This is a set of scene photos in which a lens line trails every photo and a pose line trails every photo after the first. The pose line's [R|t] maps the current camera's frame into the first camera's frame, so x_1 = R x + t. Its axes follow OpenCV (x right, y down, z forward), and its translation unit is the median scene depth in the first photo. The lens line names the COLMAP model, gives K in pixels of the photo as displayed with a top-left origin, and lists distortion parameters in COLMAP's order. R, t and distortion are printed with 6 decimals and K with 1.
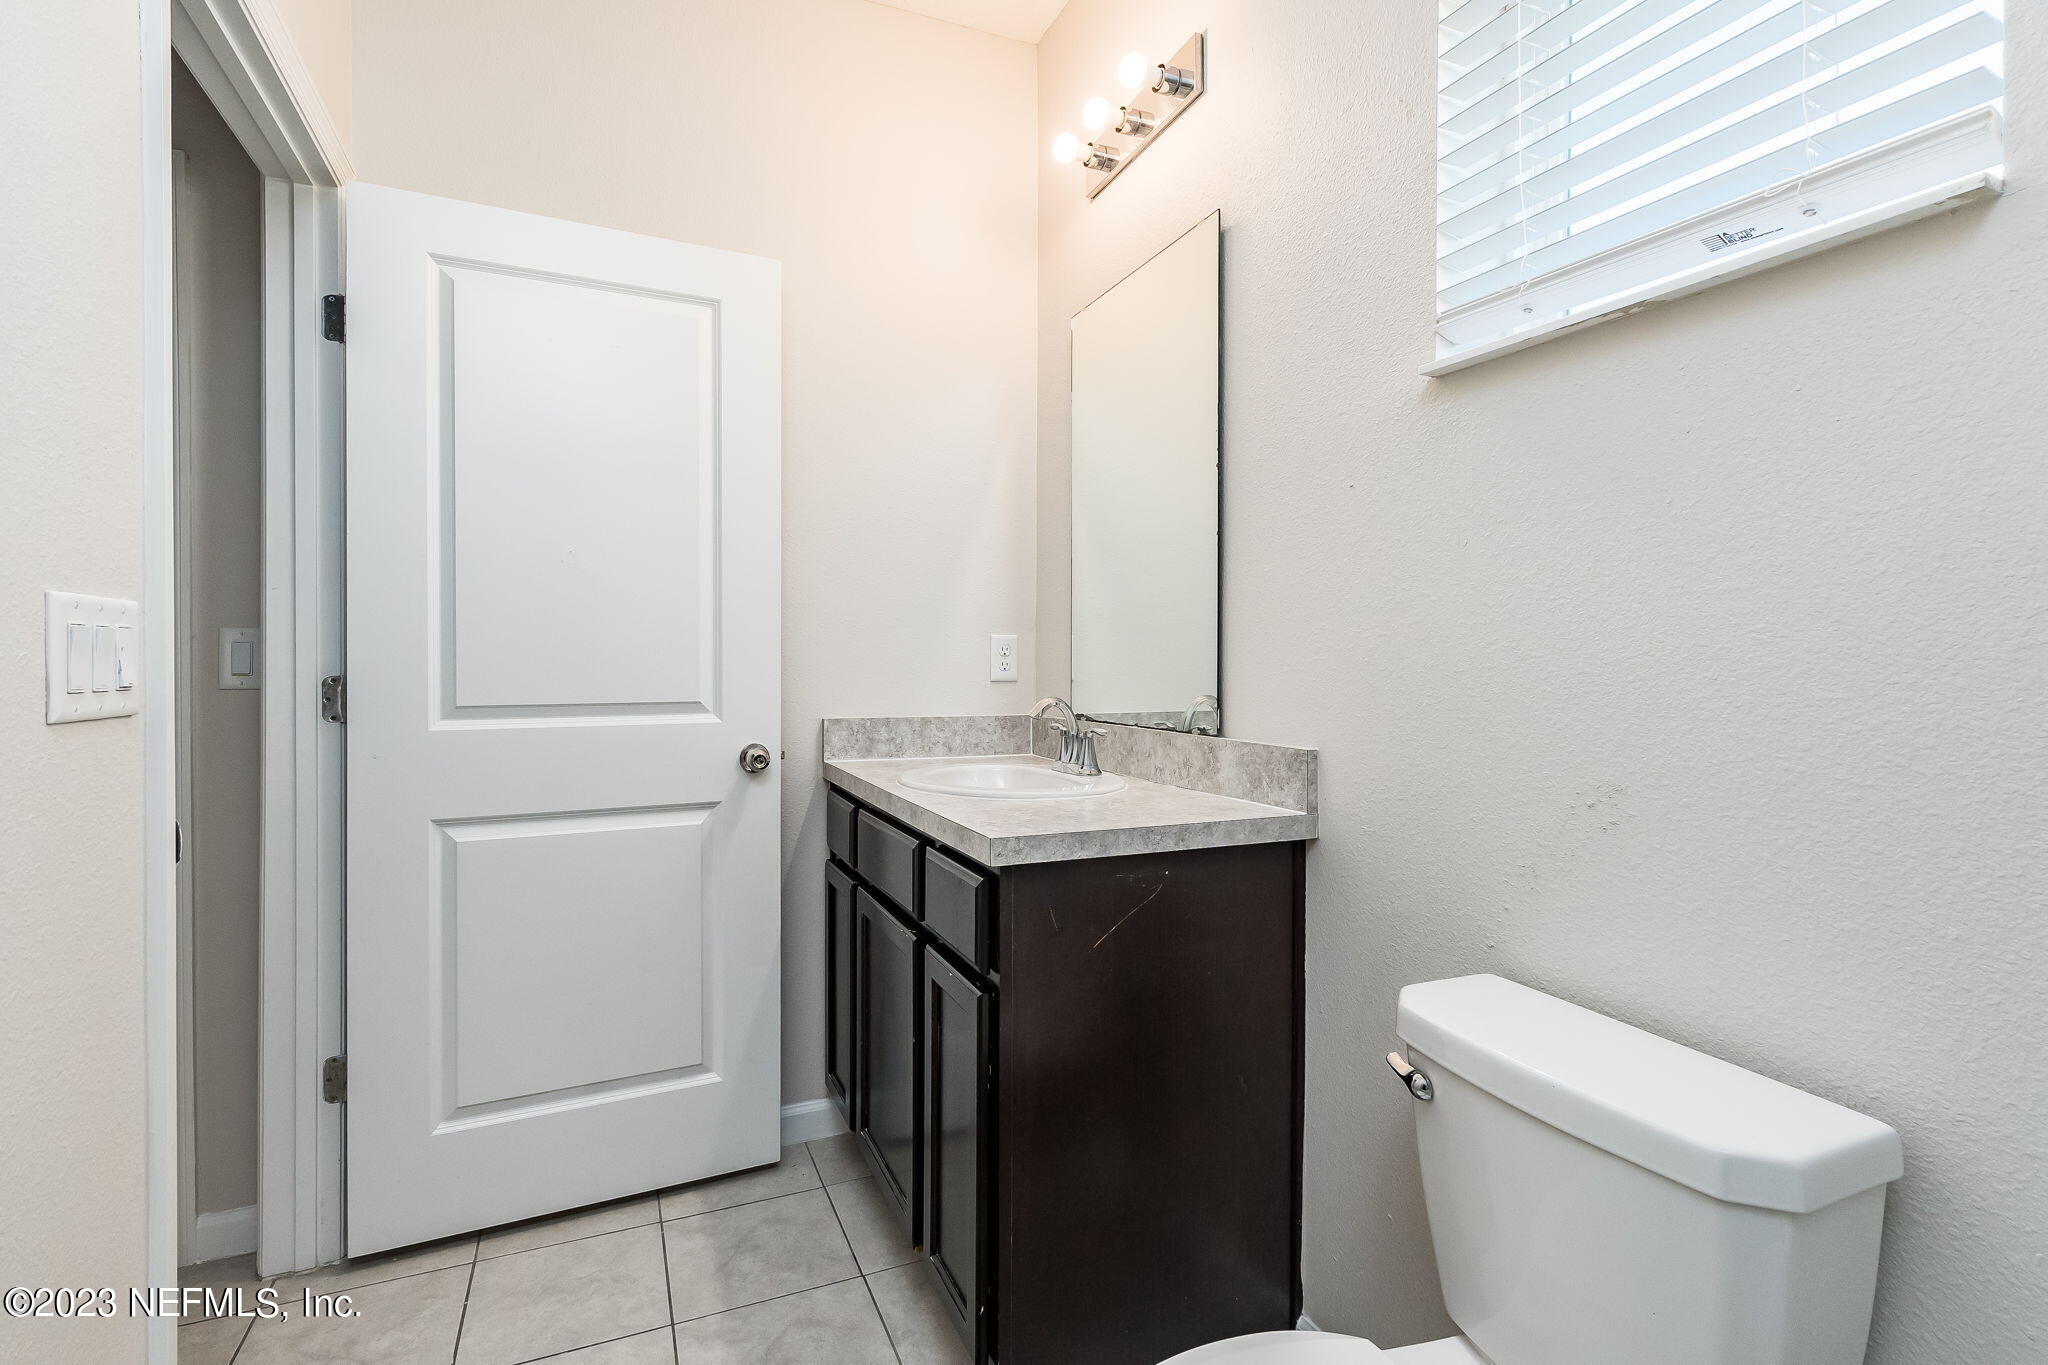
lens RADIAL K [[975.0, 0, 1017.5], [0, 975.0, 666.5], [0, 0, 1]] dist [-0.002946, -0.000253]
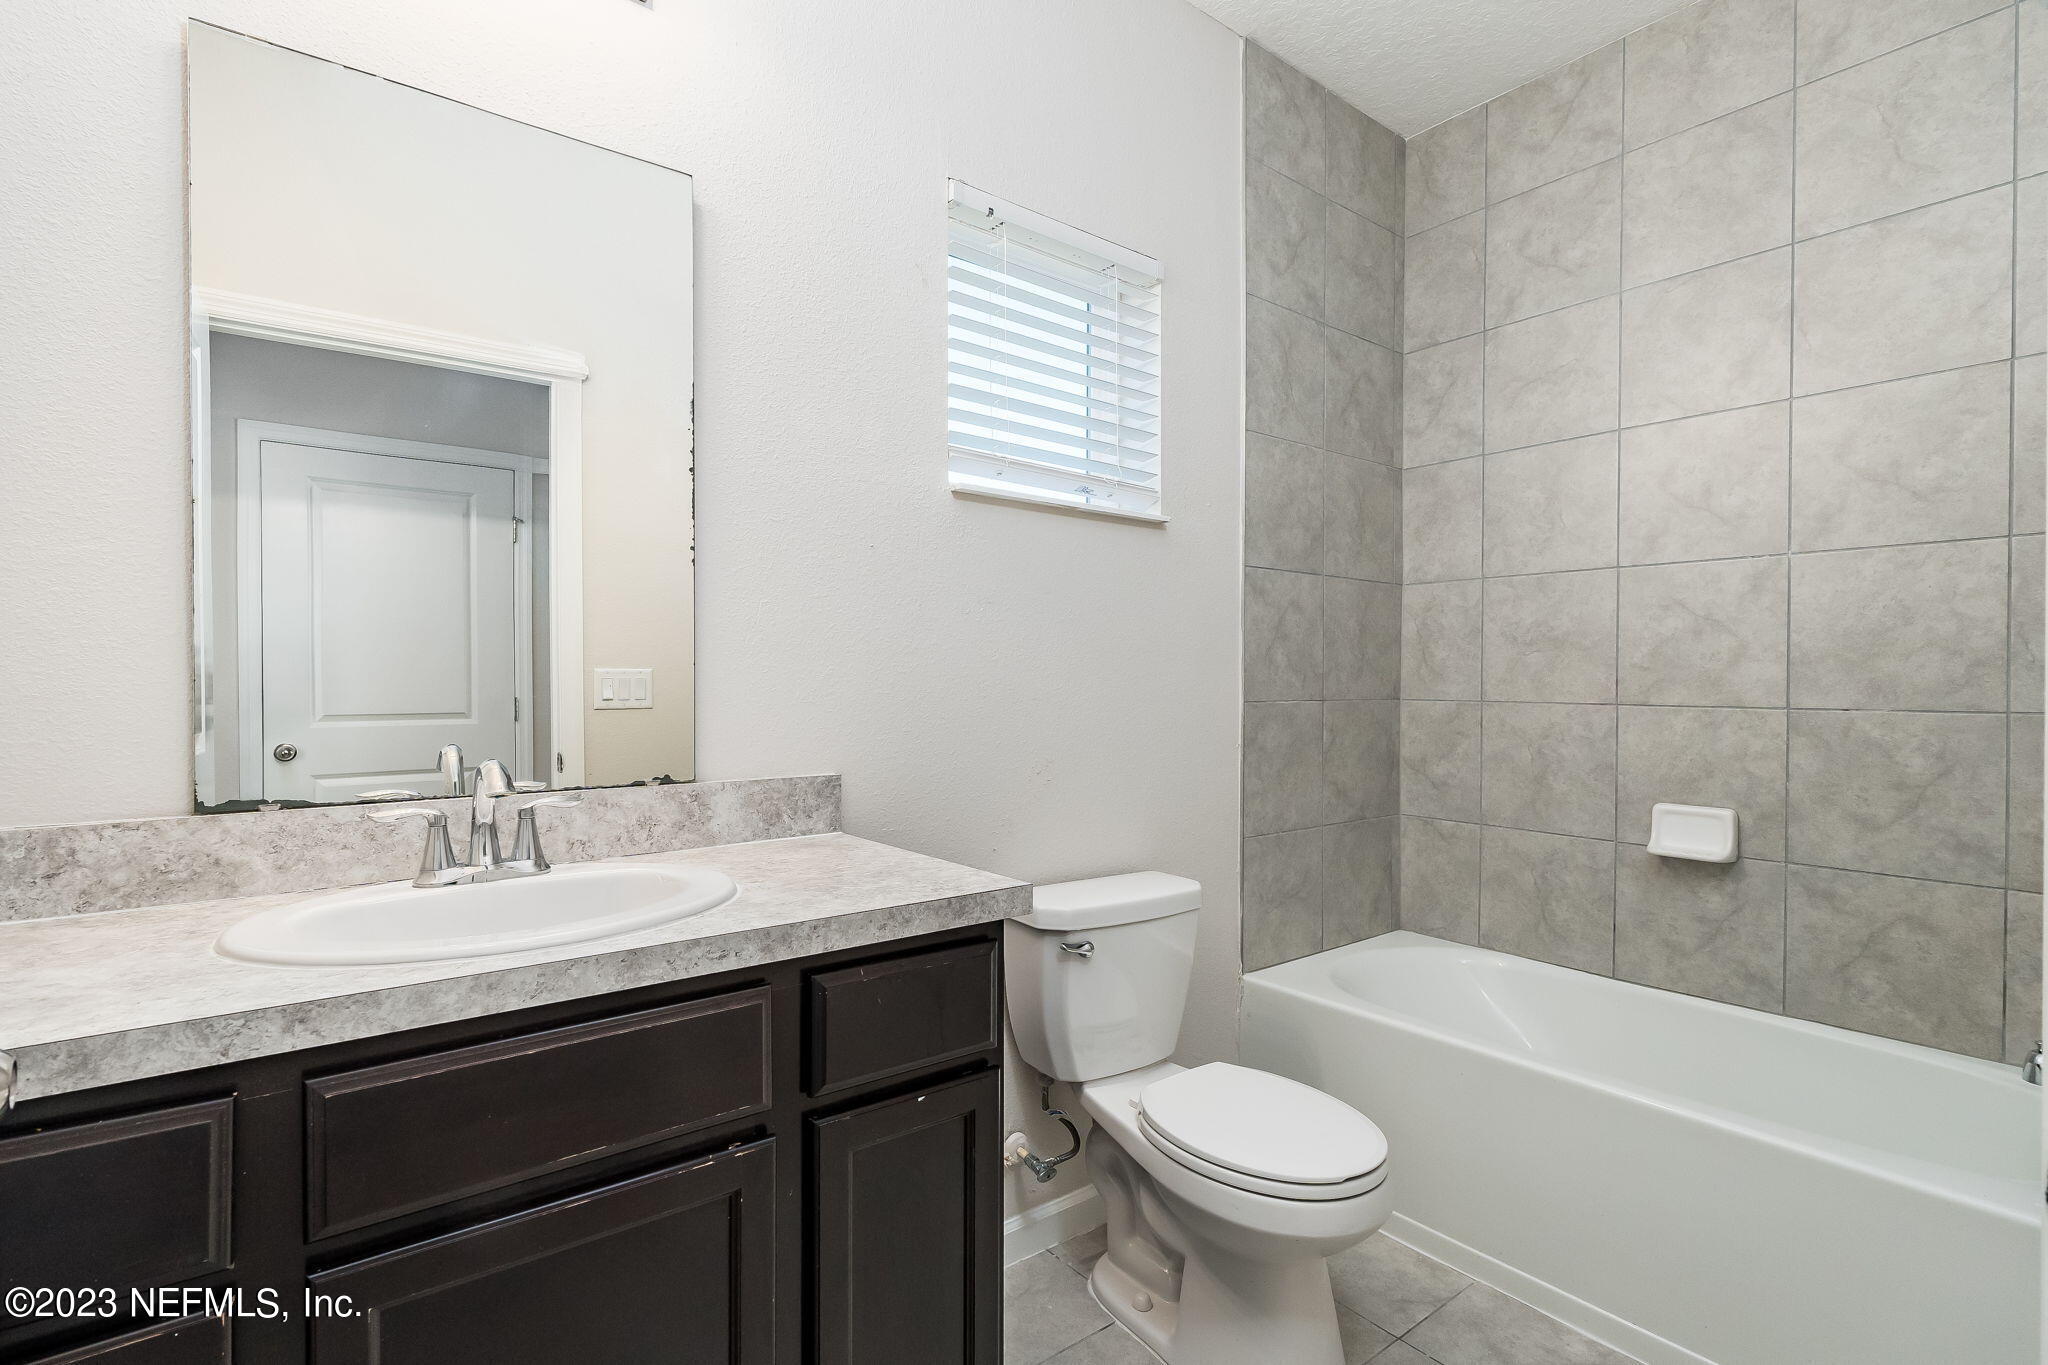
lens RADIAL K [[975.0, 0, 1017.5], [0, 975.0, 666.5], [0, 0, 1]] dist [-0.002946, -0.000253]
pose [[-0.236232, 0.028137, 0.971289, -0.742787], [0.019209, 0.999521, -0.024283, -0.005273], [-0.971507, 0.012921, -0.236659, 0.958254]]
